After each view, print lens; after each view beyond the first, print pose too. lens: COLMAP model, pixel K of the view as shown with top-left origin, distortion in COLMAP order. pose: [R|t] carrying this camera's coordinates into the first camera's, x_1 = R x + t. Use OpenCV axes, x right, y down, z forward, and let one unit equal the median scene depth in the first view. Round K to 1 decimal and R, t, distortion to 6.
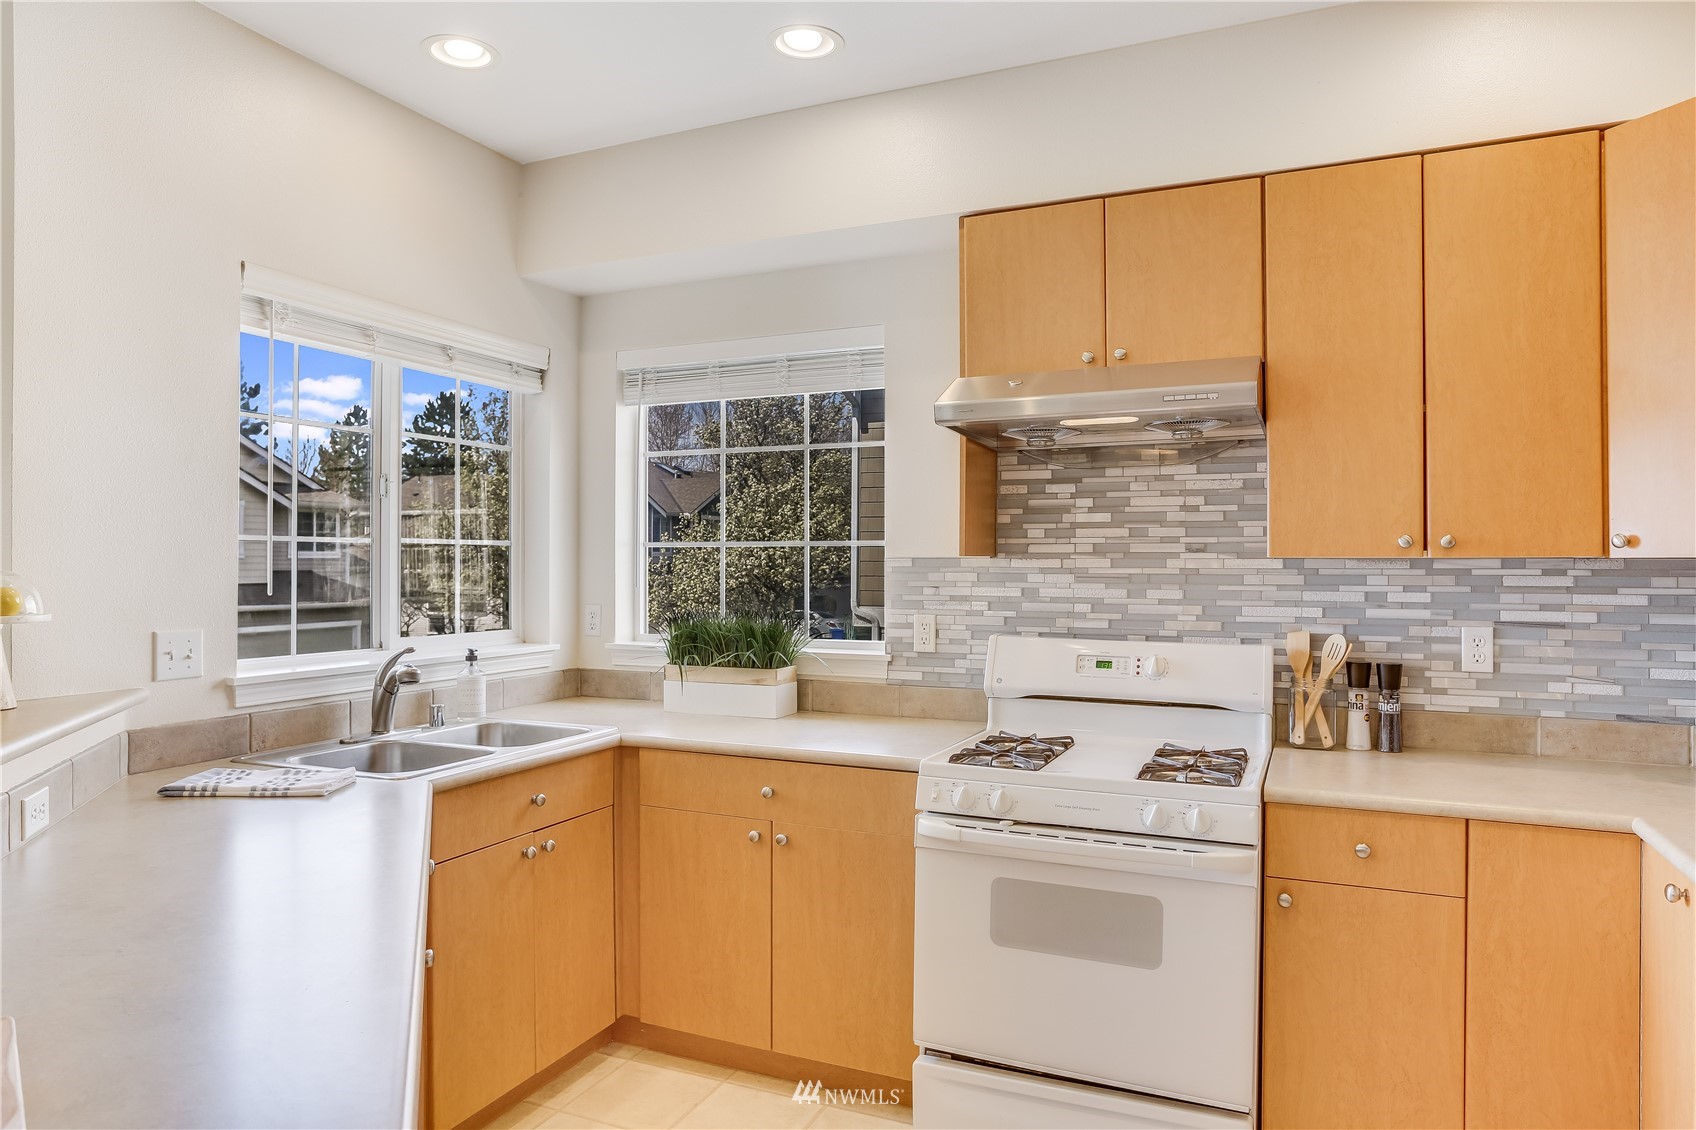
lens RADIAL K [[1033.7, 0, 878.5], [0, 1033.7, 563.1], [0, 0, 1]] dist [-0.035439, 0.008176]
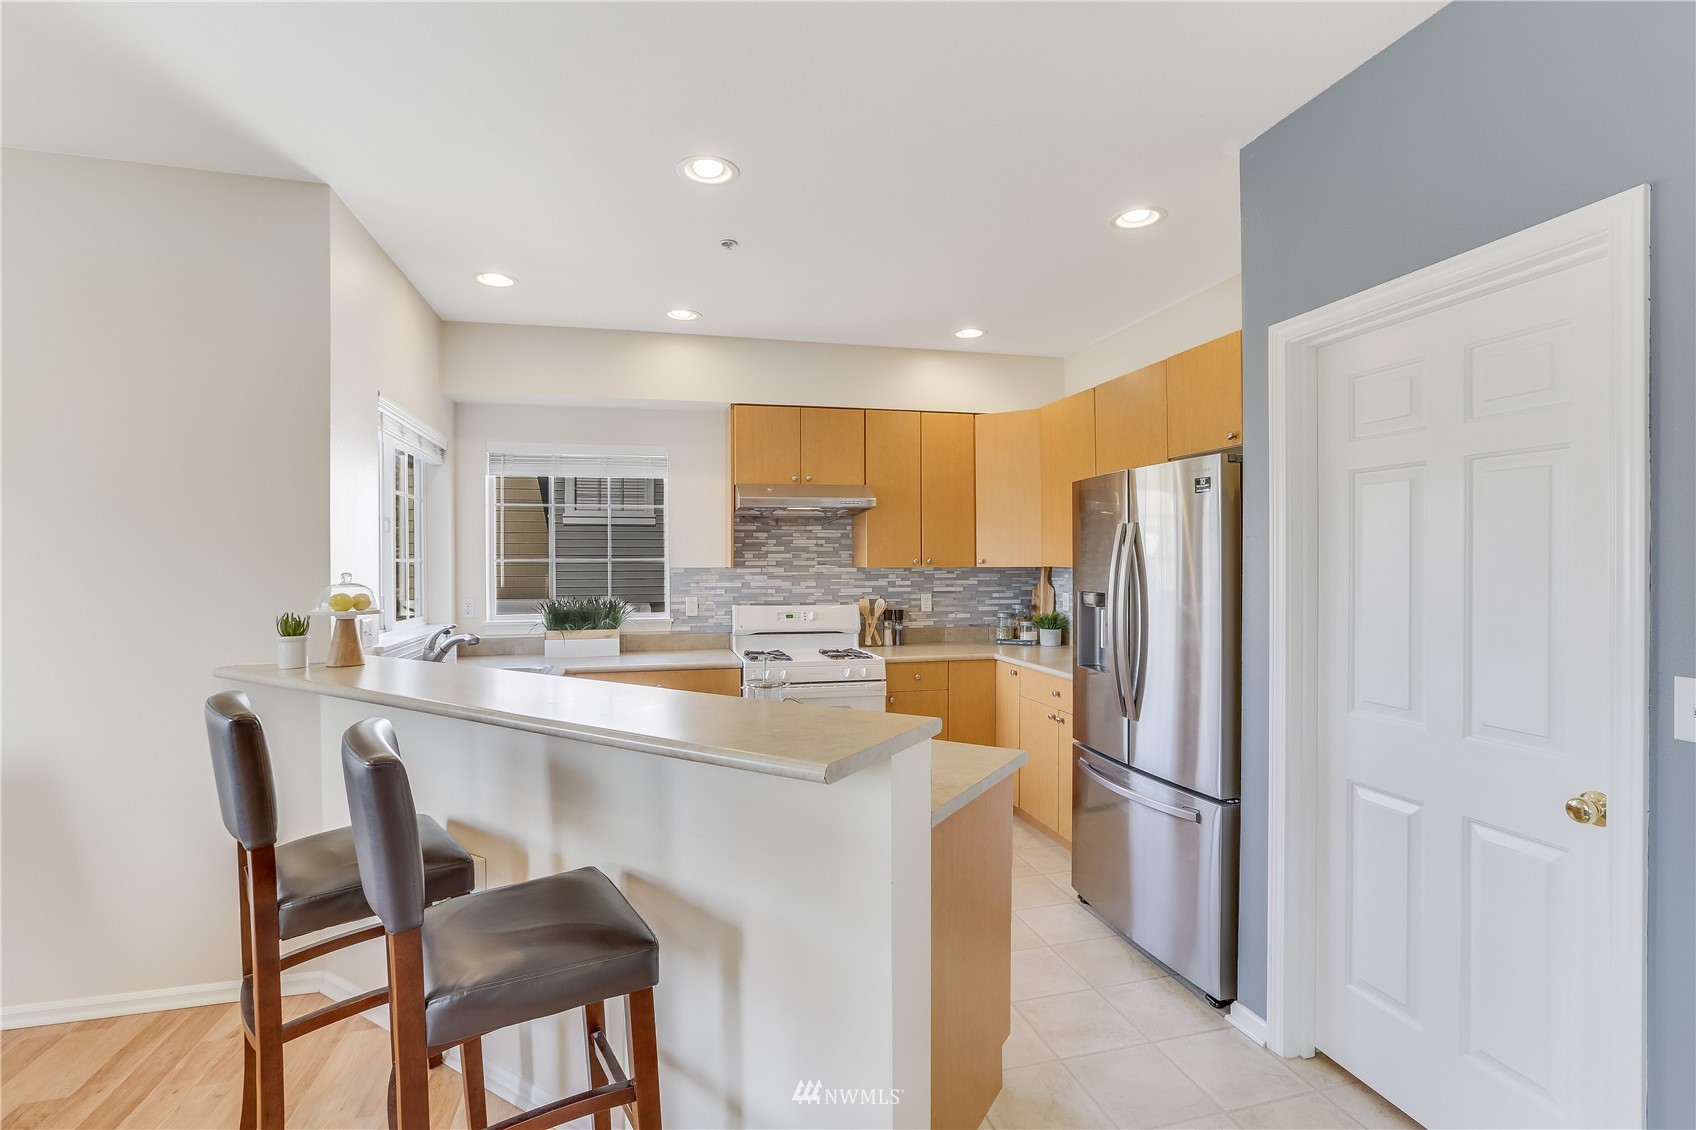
lens RADIAL K [[792.8, 0, 838.8], [0, 792.8, 573.1], [0, 0, 1]] dist [-0.032836, 0.014162]
pose [[0.793713, -0.015048, 0.608106, -0.722611], [0.004268, 0.999807, 0.019169, -0.025706], [-0.608277, -0.012619, 0.793624, -0.398036]]
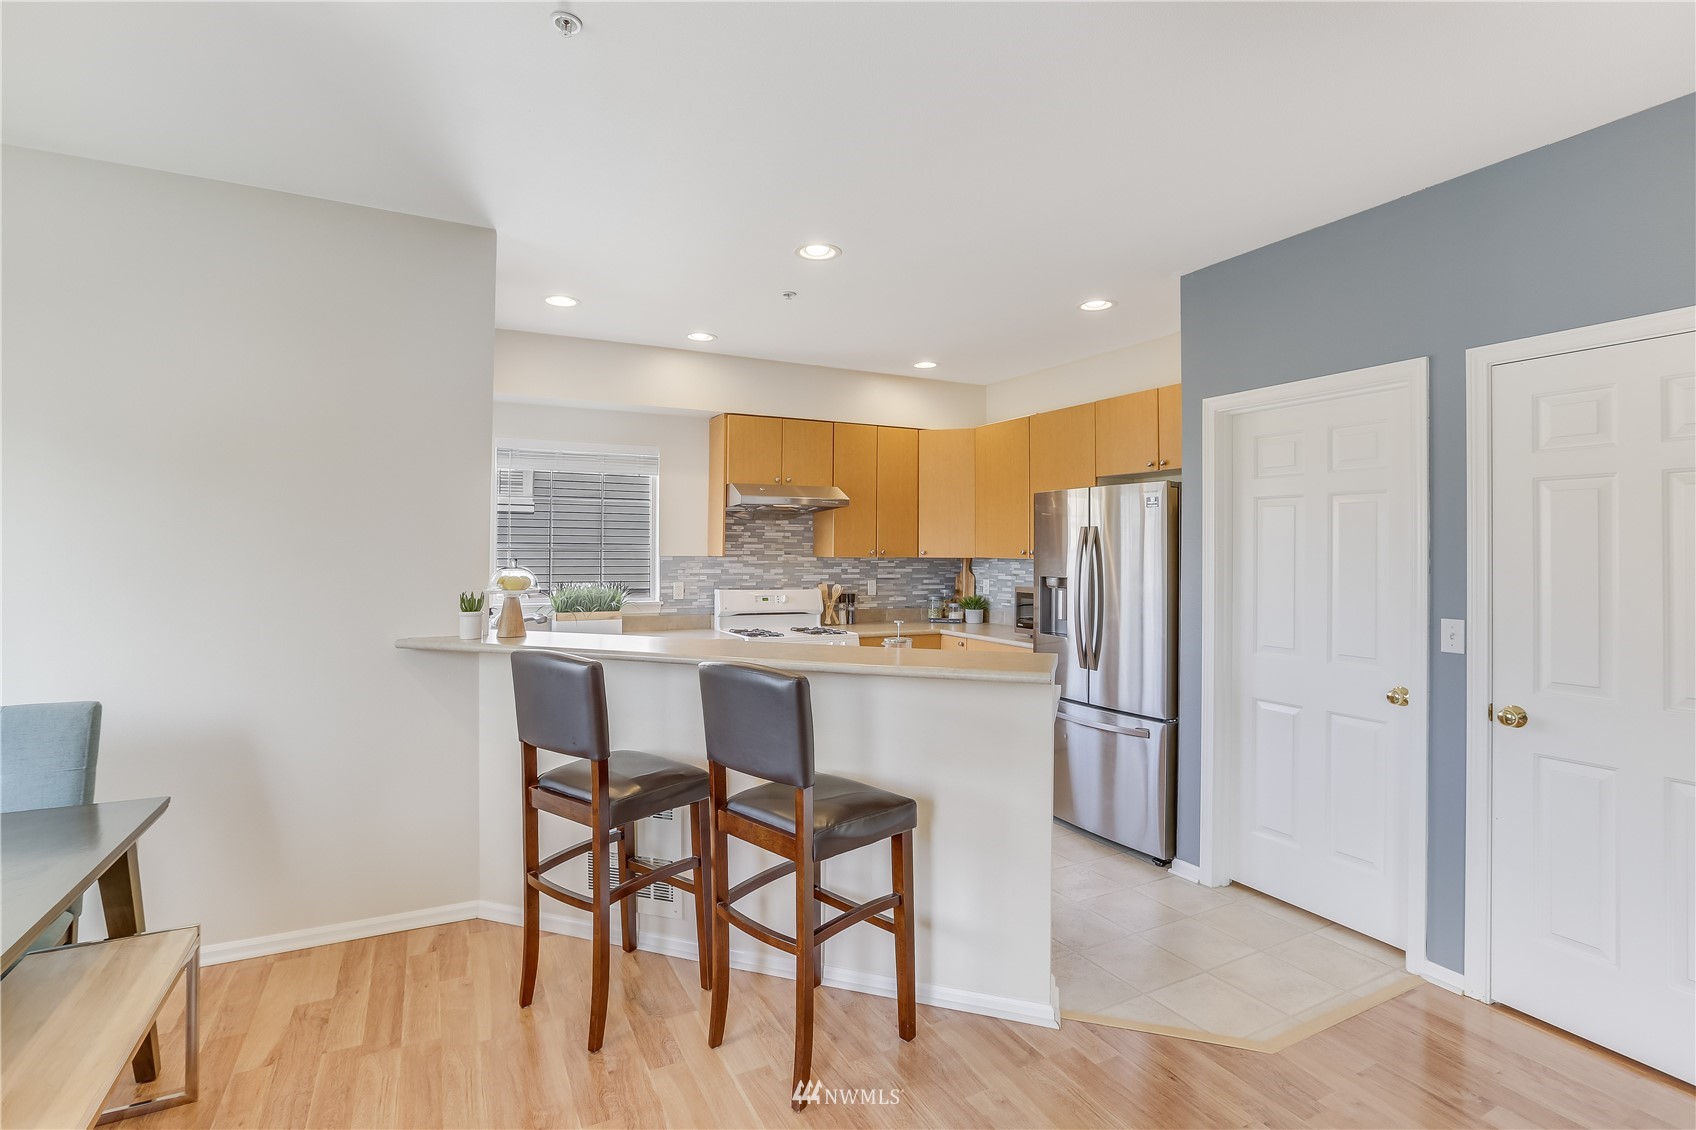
lens RADIAL K [[792.8, 0, 845.3], [0, 792.8, 553.4], [0, 0, 1]] dist [-0.032836, 0.014162]
pose [[0.633358, -0.000280, 0.773859, -1.150883], [-0.007162, 0.999955, 0.006224, -0.026888], [-0.773826, -0.009484, 0.633327, -0.370369]]
